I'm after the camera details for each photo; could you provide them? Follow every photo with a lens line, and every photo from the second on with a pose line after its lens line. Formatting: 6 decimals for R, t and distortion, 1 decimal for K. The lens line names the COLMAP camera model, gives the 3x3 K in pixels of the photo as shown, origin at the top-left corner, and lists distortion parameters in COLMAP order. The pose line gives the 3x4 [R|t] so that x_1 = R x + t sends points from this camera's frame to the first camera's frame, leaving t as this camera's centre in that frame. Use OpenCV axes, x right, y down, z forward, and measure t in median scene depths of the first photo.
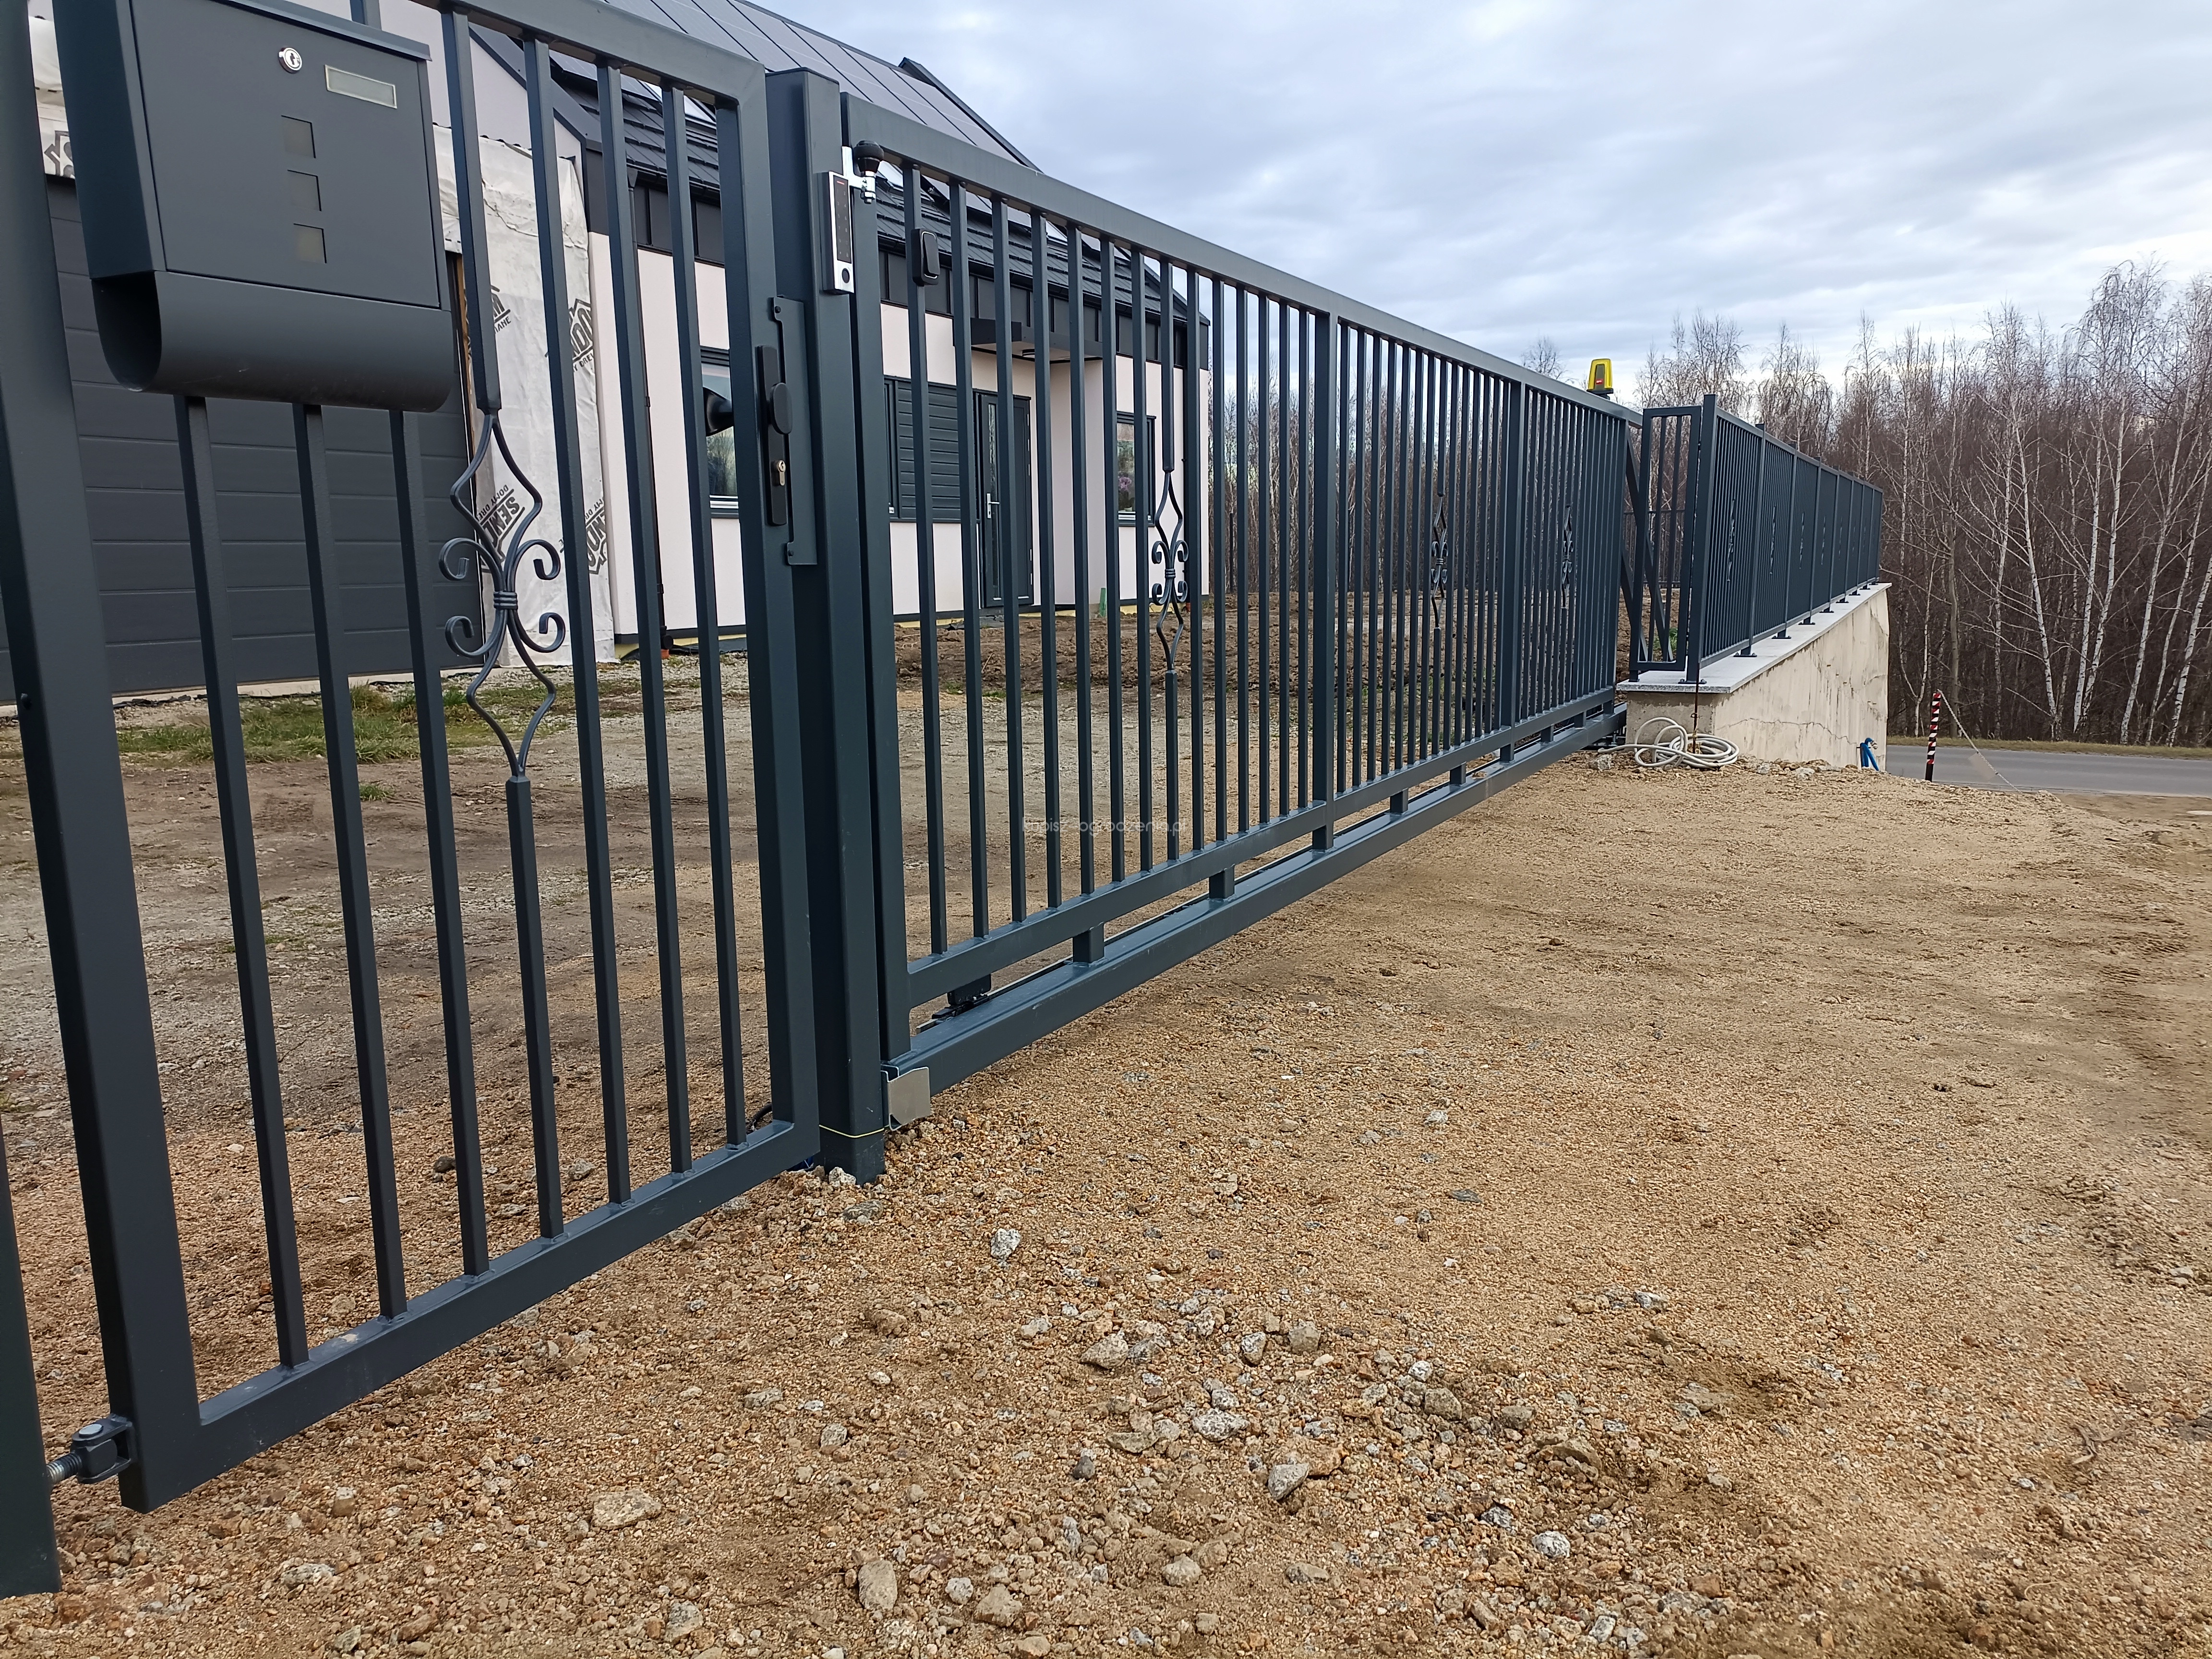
lens RADIAL K [[1628.0, 0, 1121.8], [0, 1628.0, 850.5], [0, 0, 1]] dist [0.051329, -0.033329]
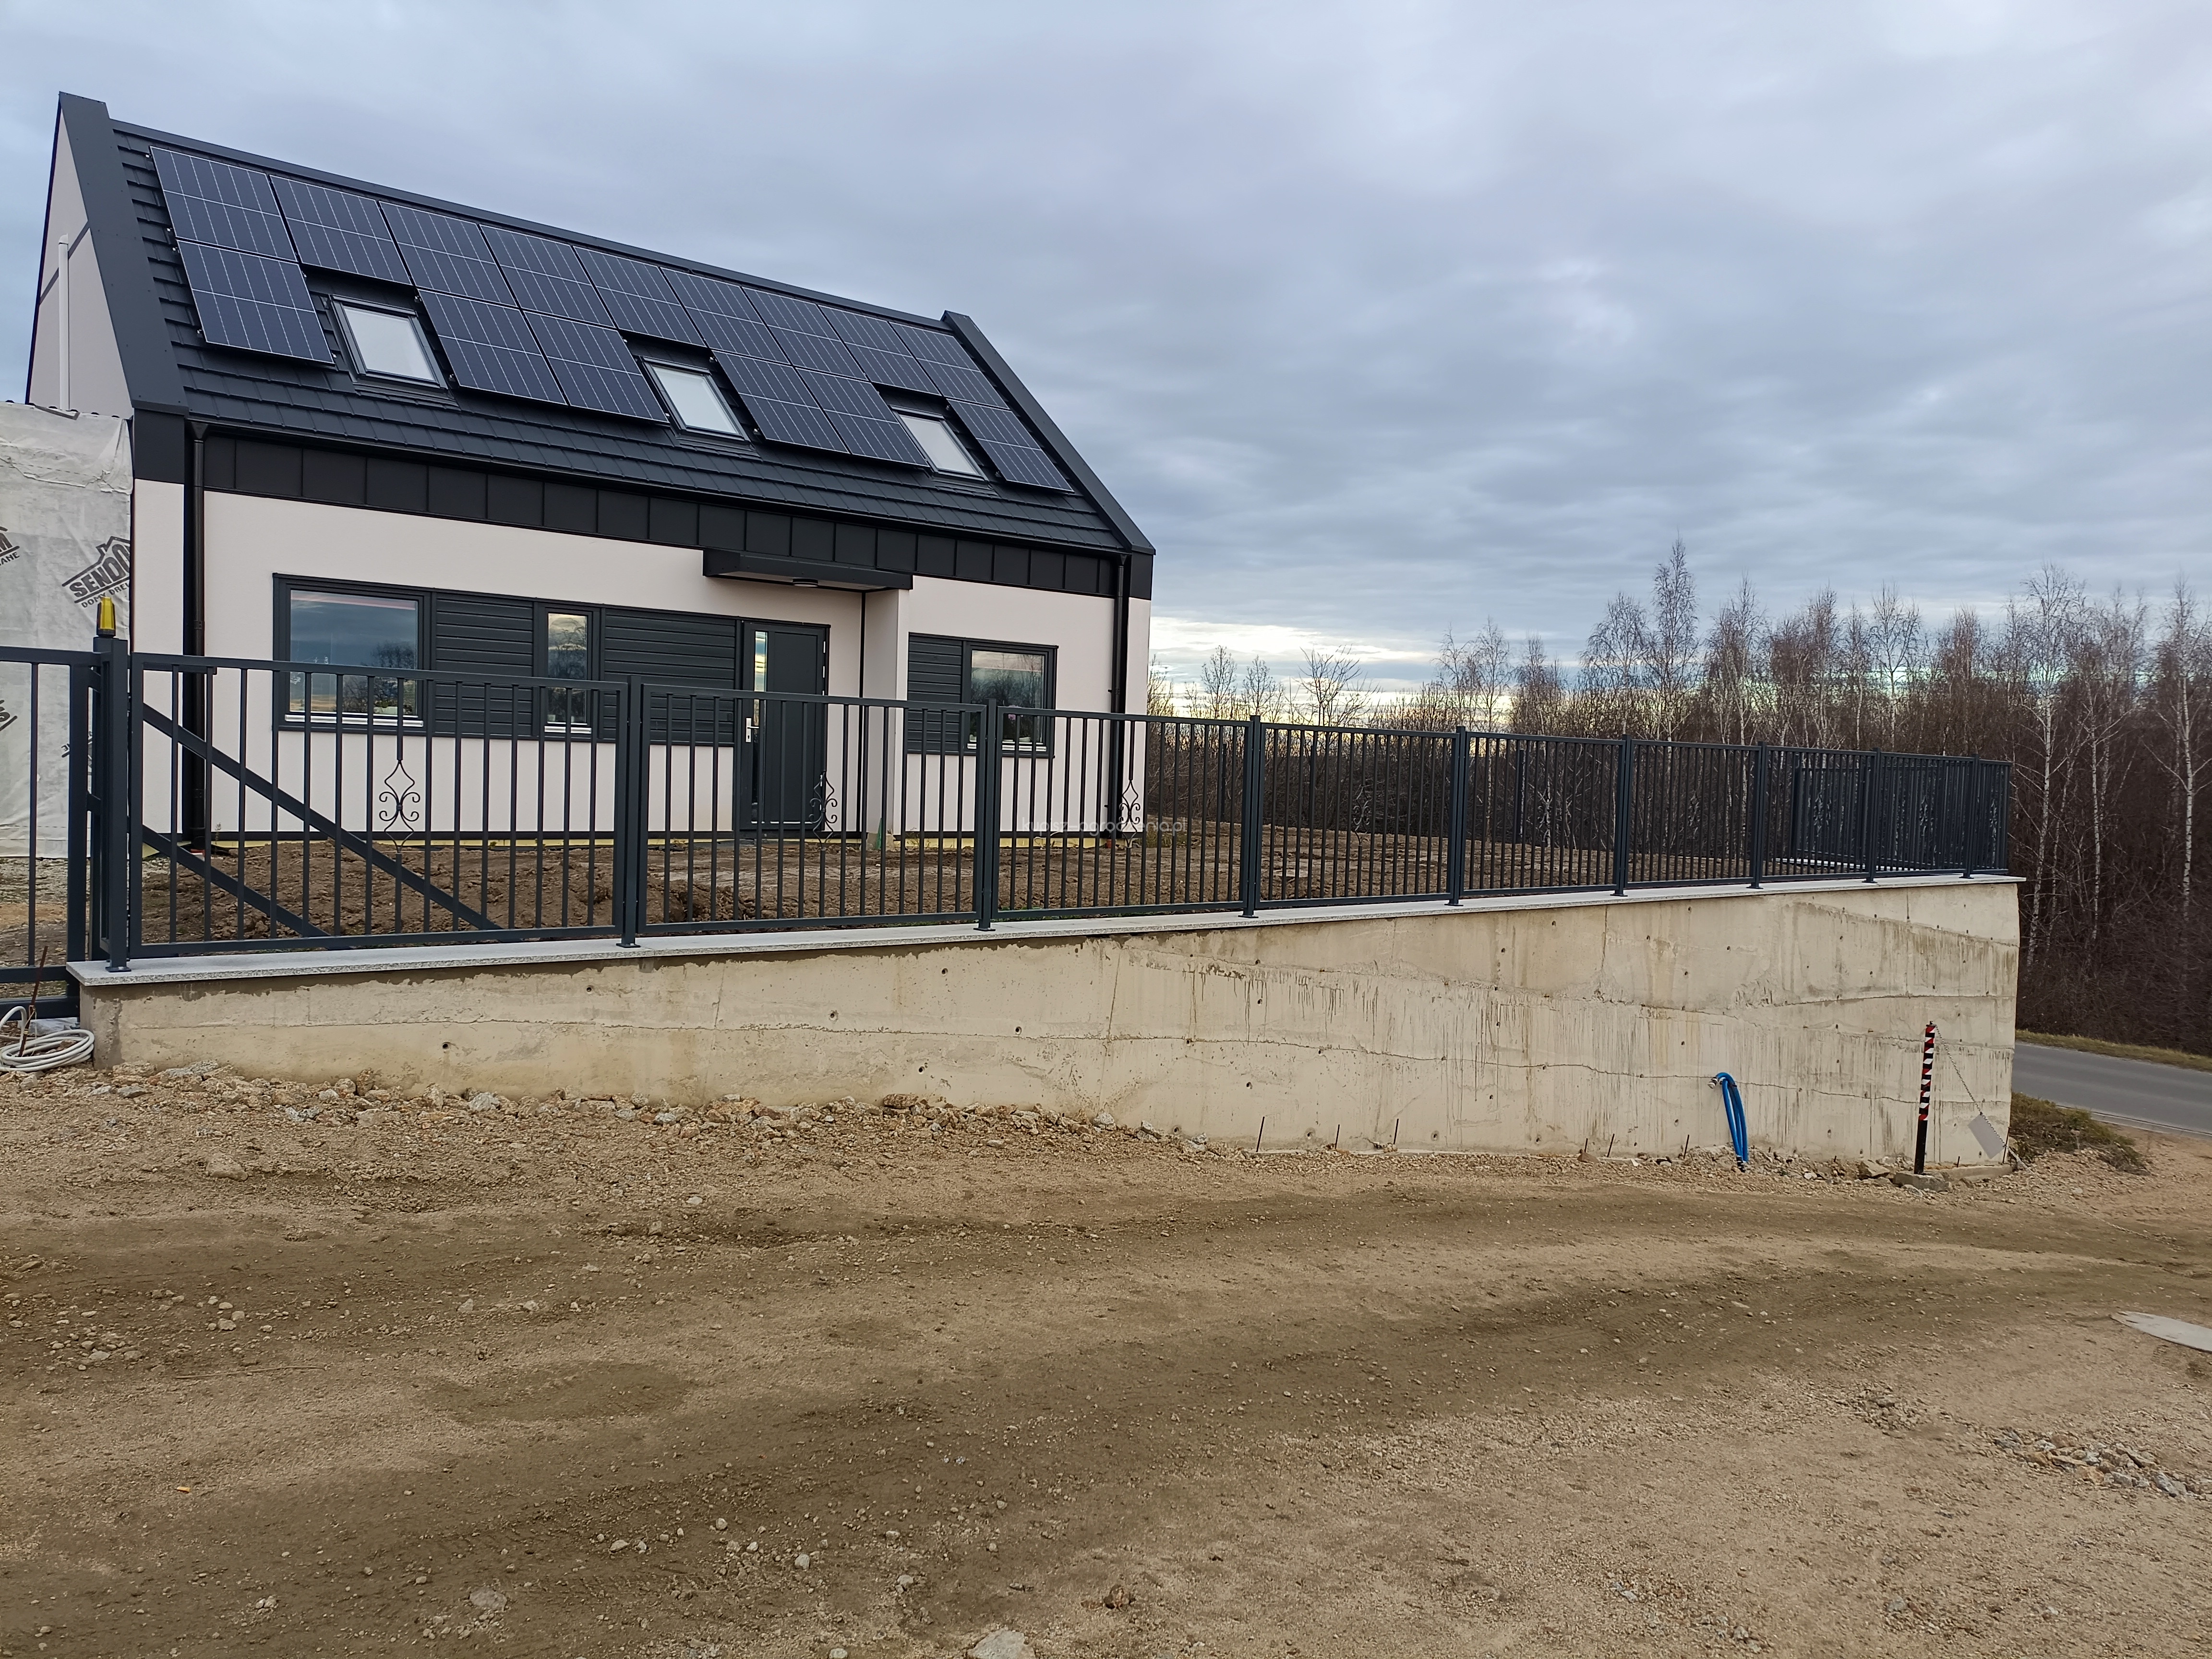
lens RADIAL K [[1628.0, 0, 1120.5], [0, 1628.0, 827.2], [0, 0, 1]] dist [0.051329, -0.033329]
pose [[0.916722, 0.062708, -0.394574, 0.863033], [-0.118460, 0.985858, -0.118542, -0.101208], [0.381560, 0.155411, 0.911186, 0.306895]]
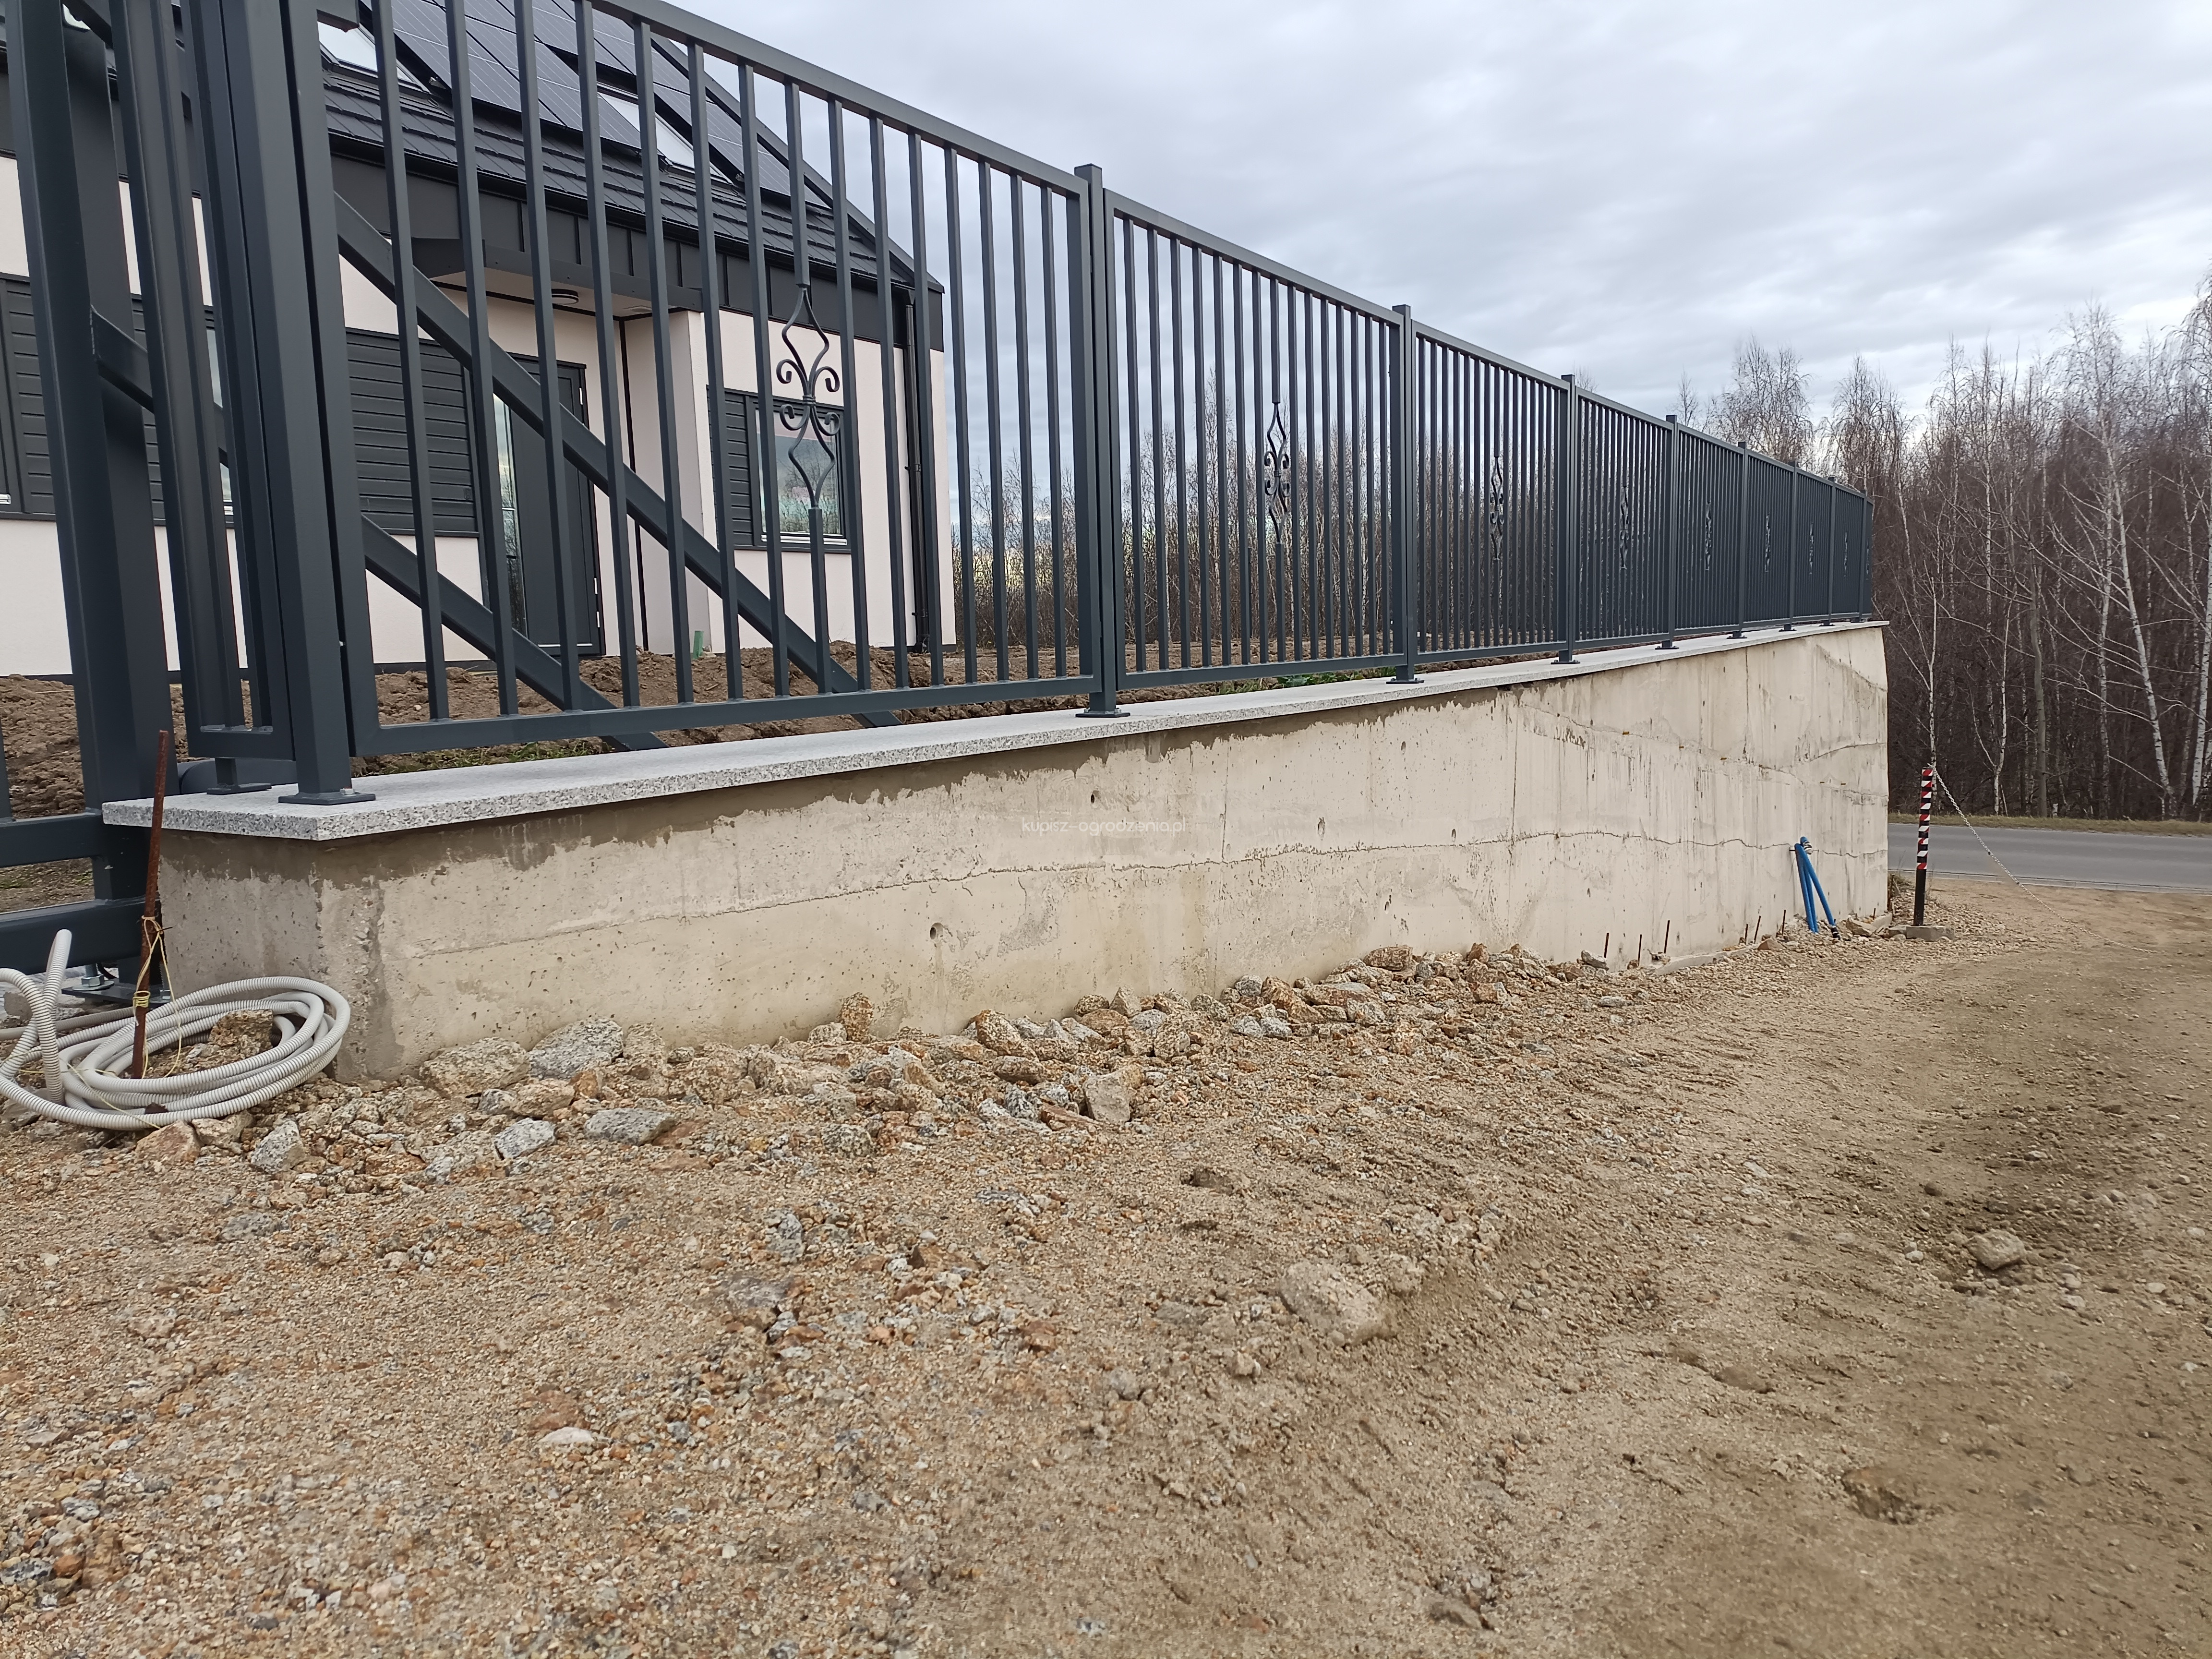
lens RADIAL K [[1628.0, 0, 1125.1], [0, 1628.0, 842.1], [0, 0, 1]] dist [0.051329, -0.033329]
pose [[0.997747, -0.004277, -0.066955, 0.383762], [0.001070, 0.998853, -0.047865, -0.060096], [0.067083, 0.047685, 0.996607, 0.532461]]
